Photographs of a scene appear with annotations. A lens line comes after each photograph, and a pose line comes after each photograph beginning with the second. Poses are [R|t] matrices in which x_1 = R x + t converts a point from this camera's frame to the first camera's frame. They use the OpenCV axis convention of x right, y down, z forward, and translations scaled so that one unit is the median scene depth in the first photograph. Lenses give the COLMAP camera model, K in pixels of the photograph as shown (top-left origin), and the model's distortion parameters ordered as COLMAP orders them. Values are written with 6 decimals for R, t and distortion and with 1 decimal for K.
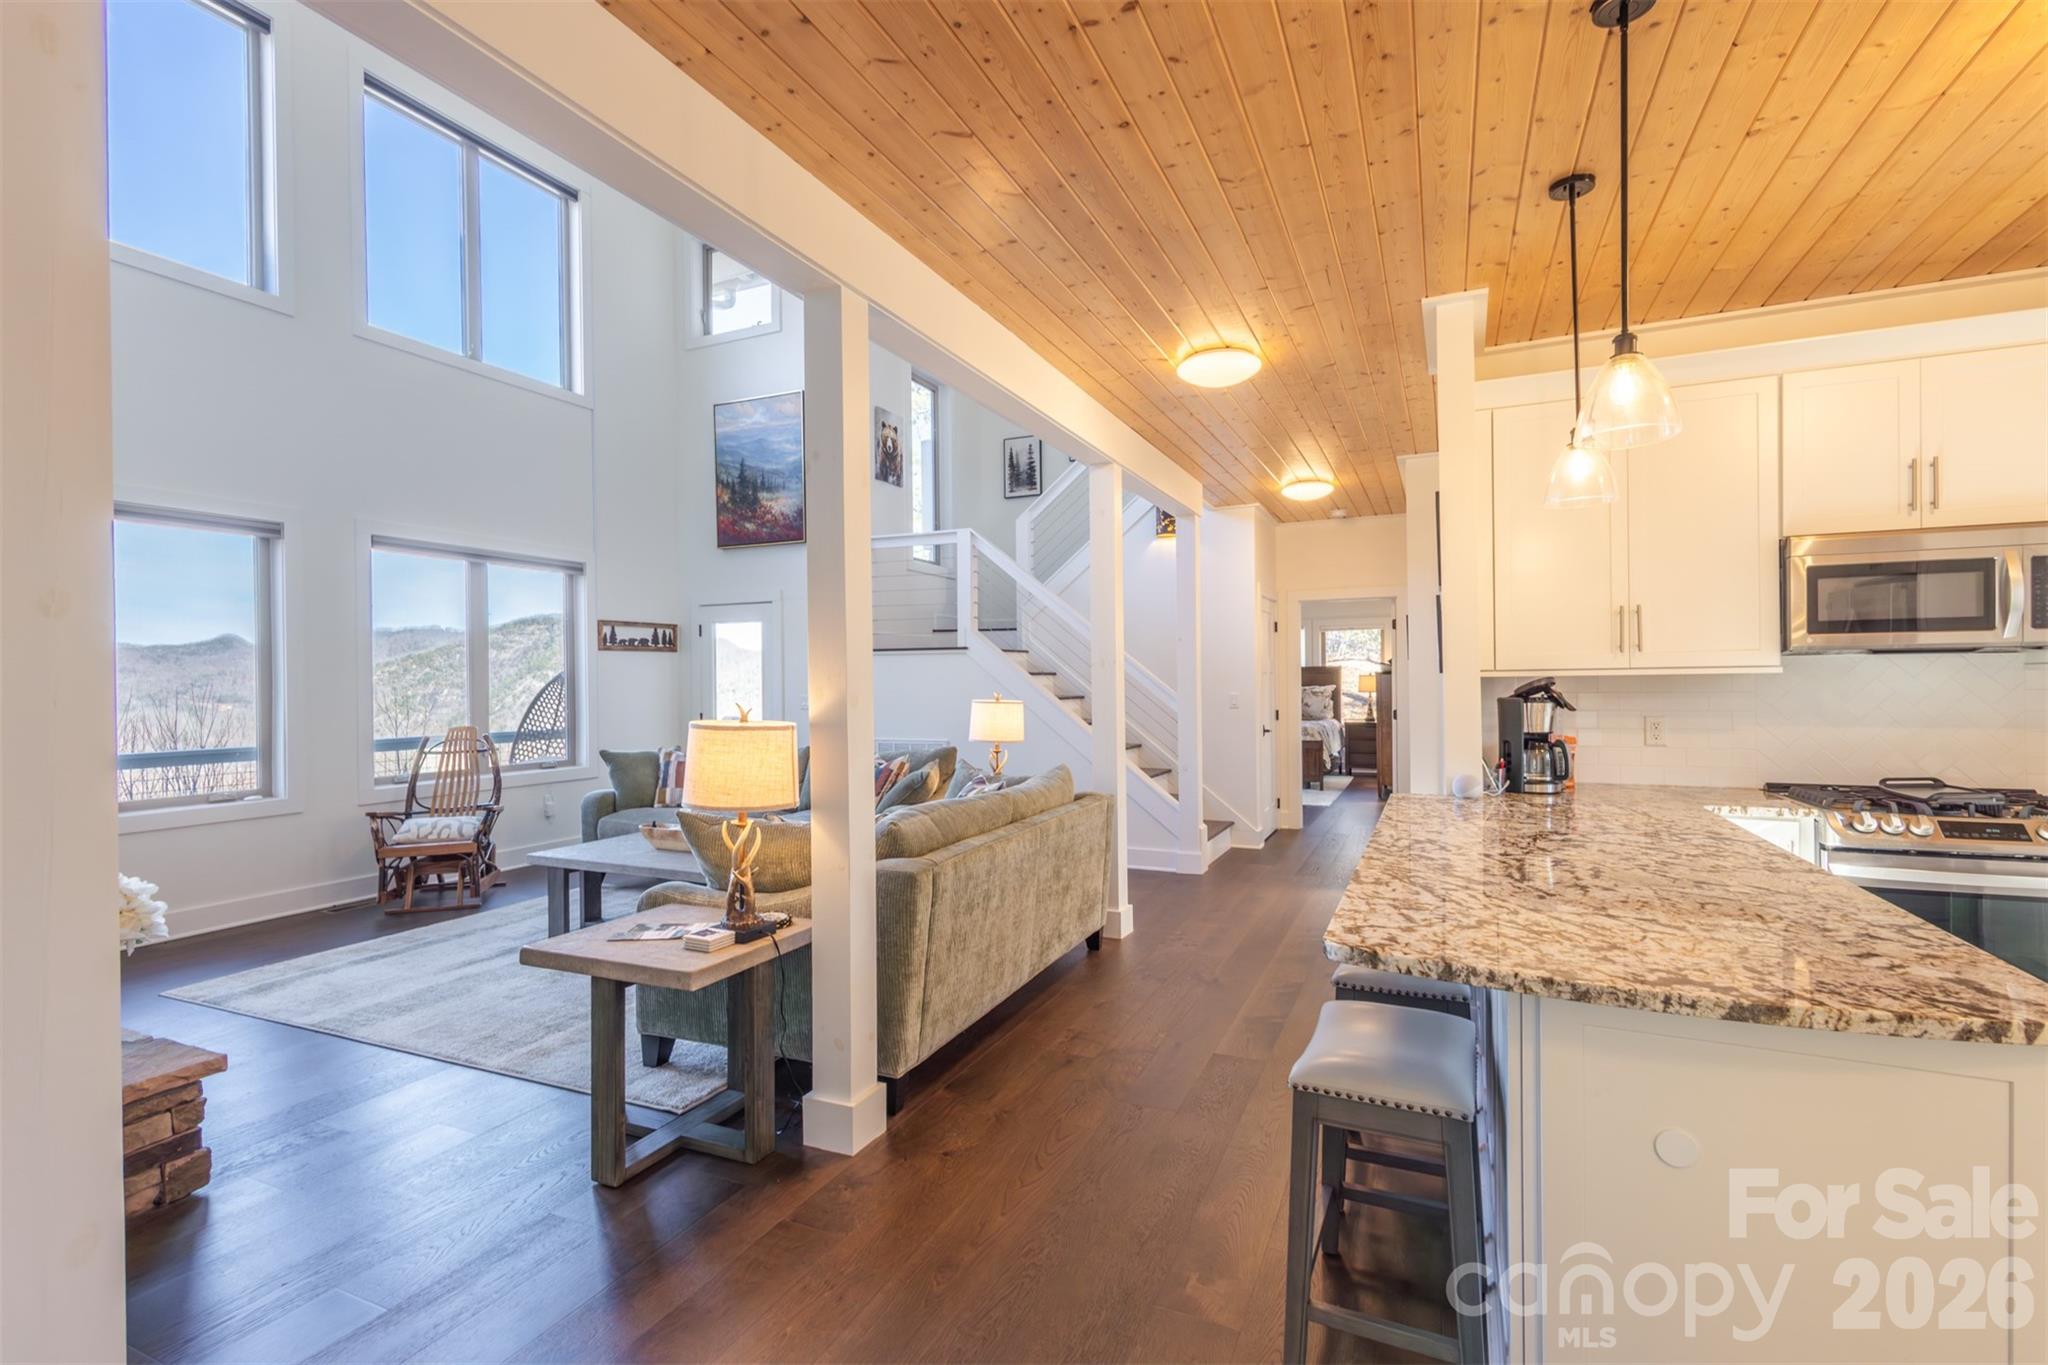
lens RADIAL K [[935.3, 0, 1024.0], [0, 935.3, 682.5], [0, 0, 1]] dist [0.013839, -0.004631]
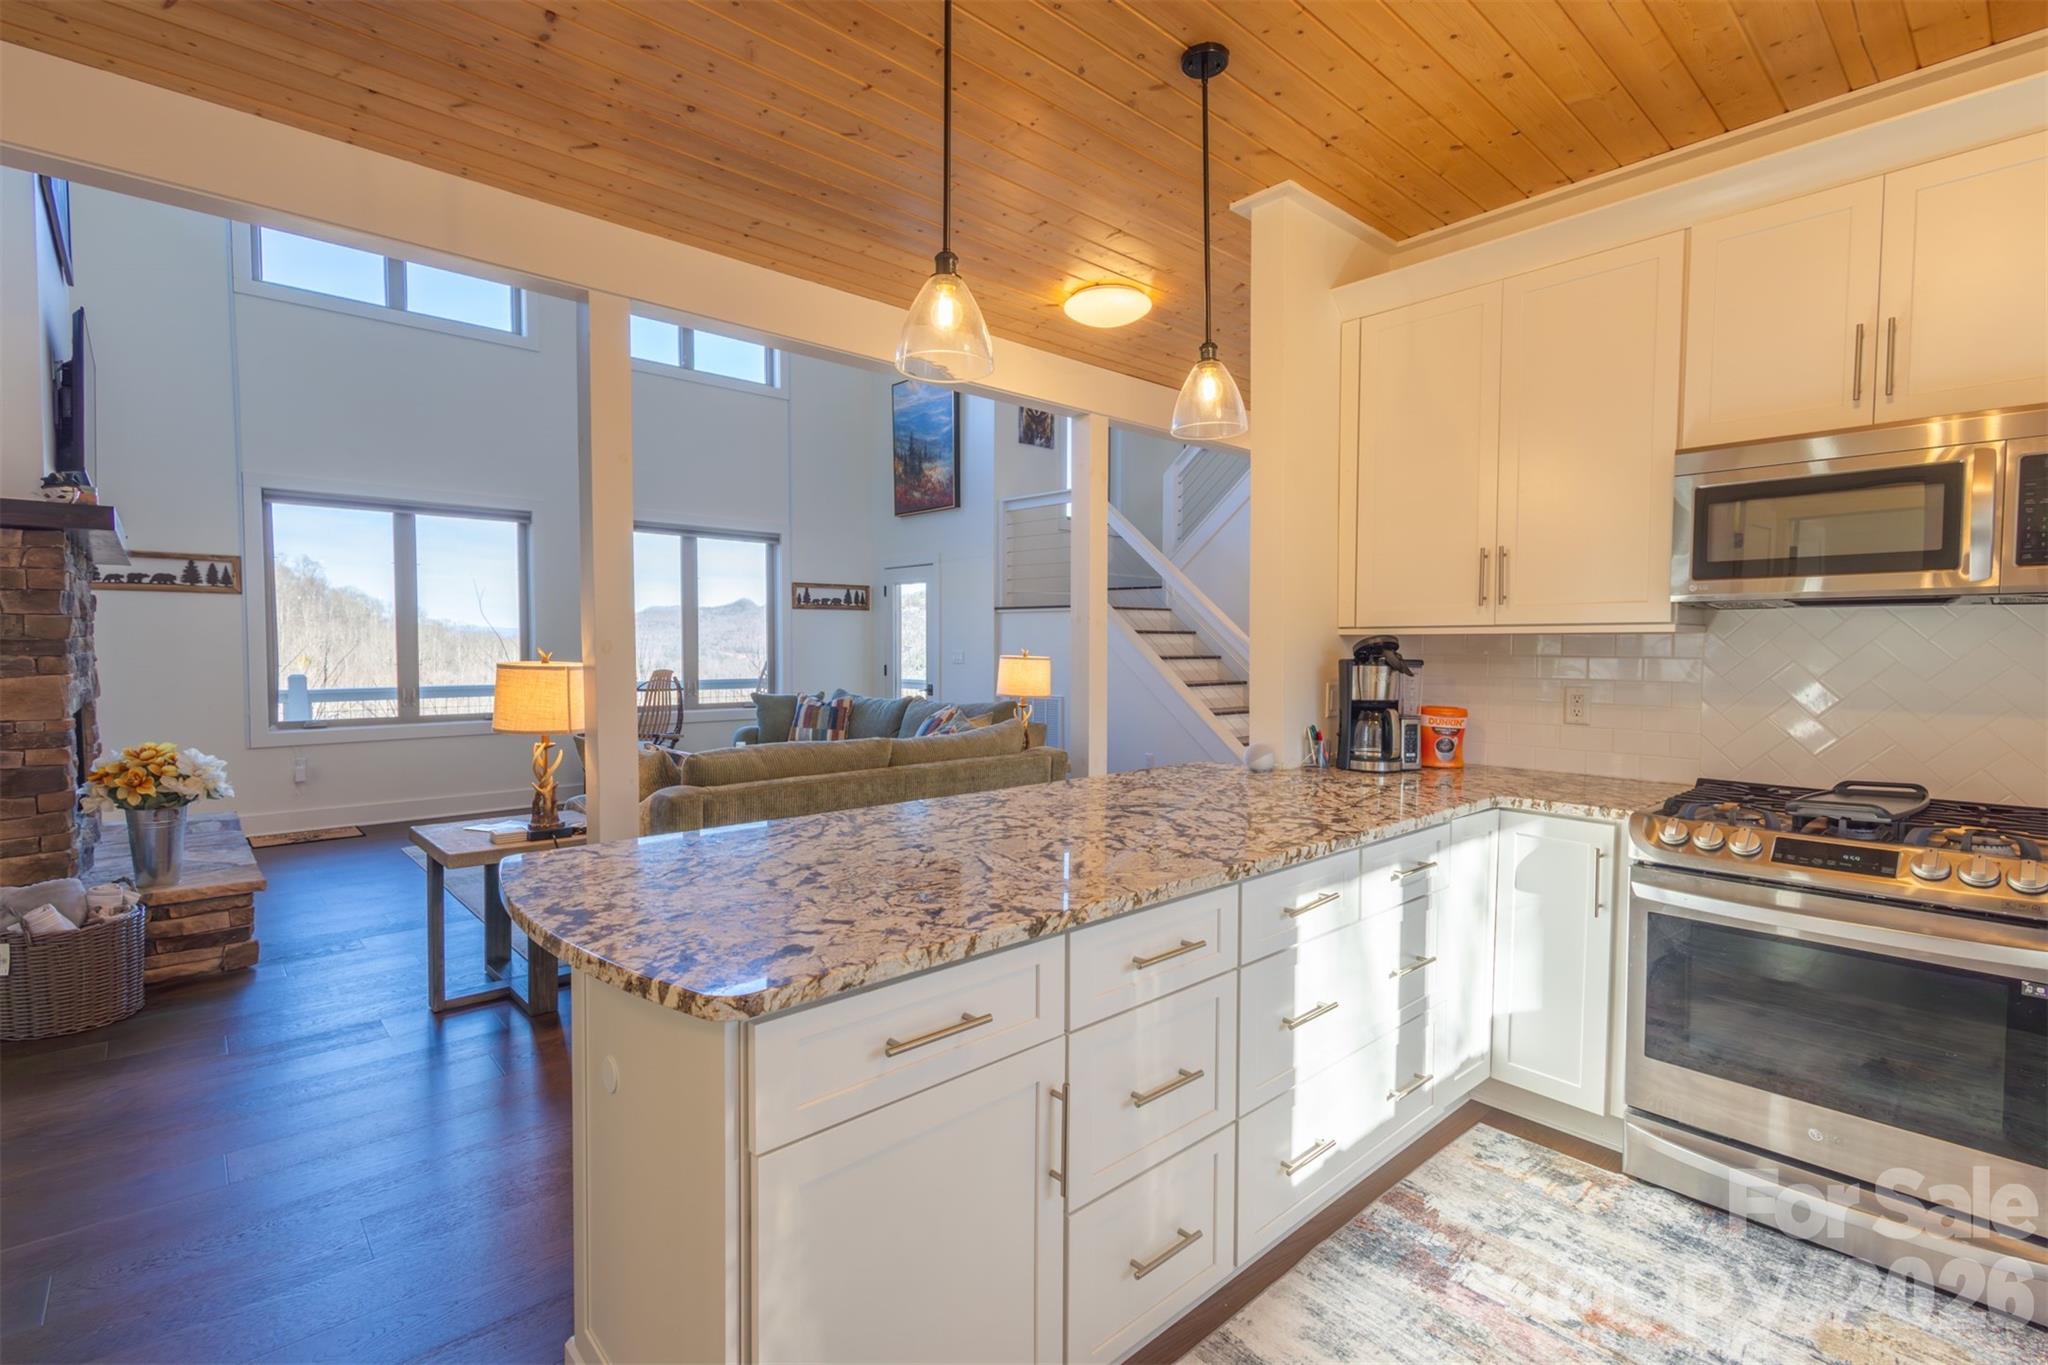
lens RADIAL K [[935.3, 0, 1024.0], [0, 935.3, 682.5], [0, 0, 1]] dist [0.013839, -0.004631]
pose [[0.917134, 0.030007, -0.397448, 0.376805], [-0.013378, 0.998918, 0.044547, 0.002139], [0.398355, -0.035538, 0.916543, 0.060996]]
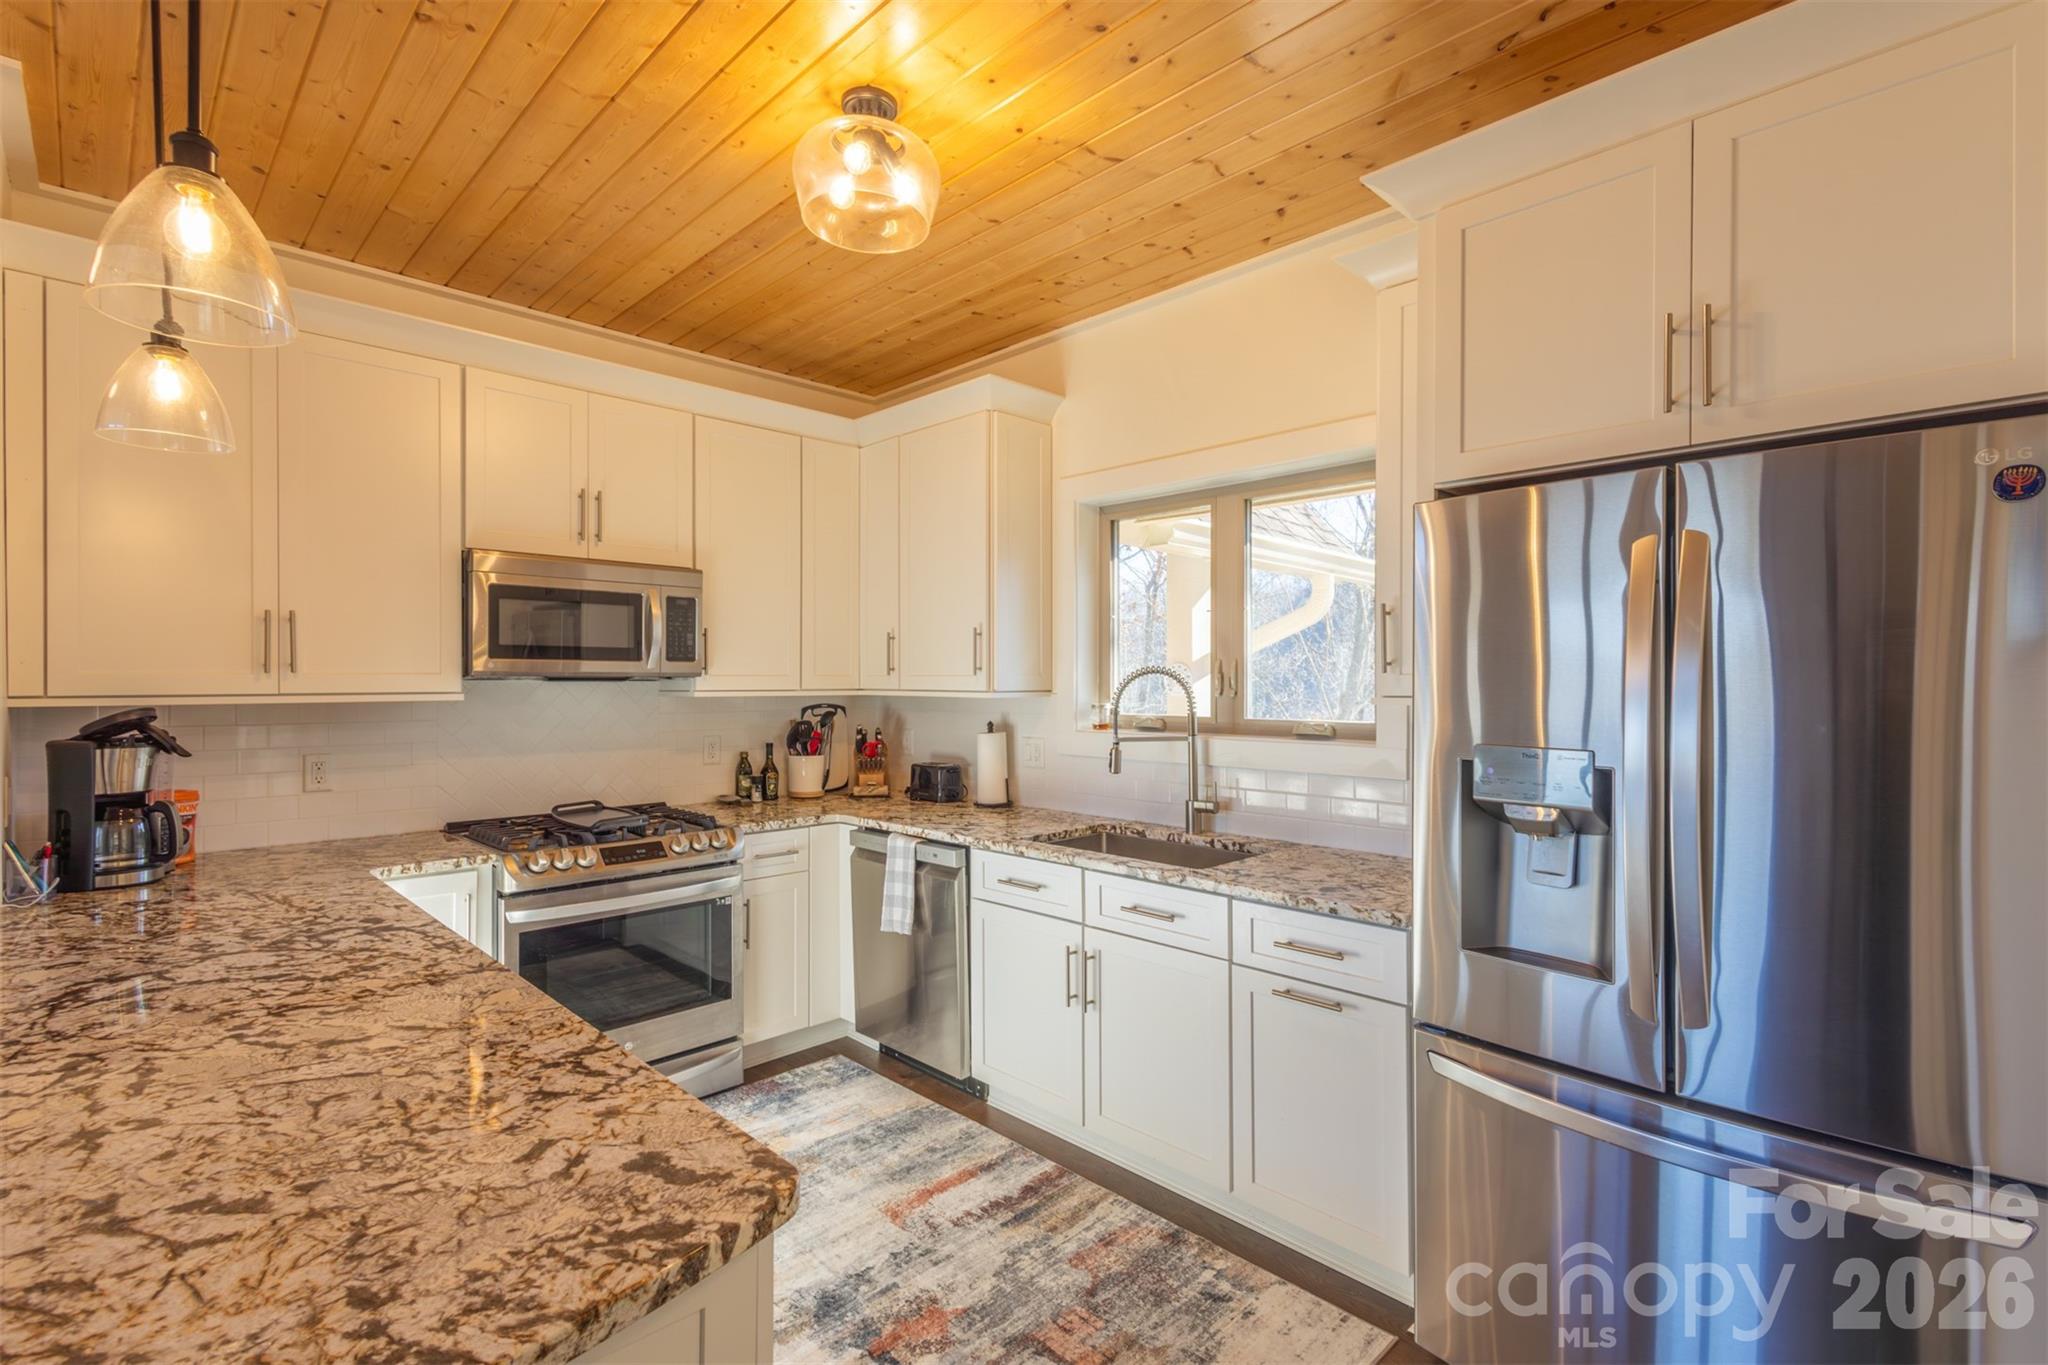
lens RADIAL K [[935.3, 0, 1024.0], [0, 935.3, 682.5], [0, 0, 1]] dist [0.013839, -0.004631]
pose [[0.358864, 0.010492, 0.933331, 0.100065], [-0.002476, 0.999944, -0.010289, -0.011670], [-0.933386, 0.001382, 0.358870, 0.112482]]
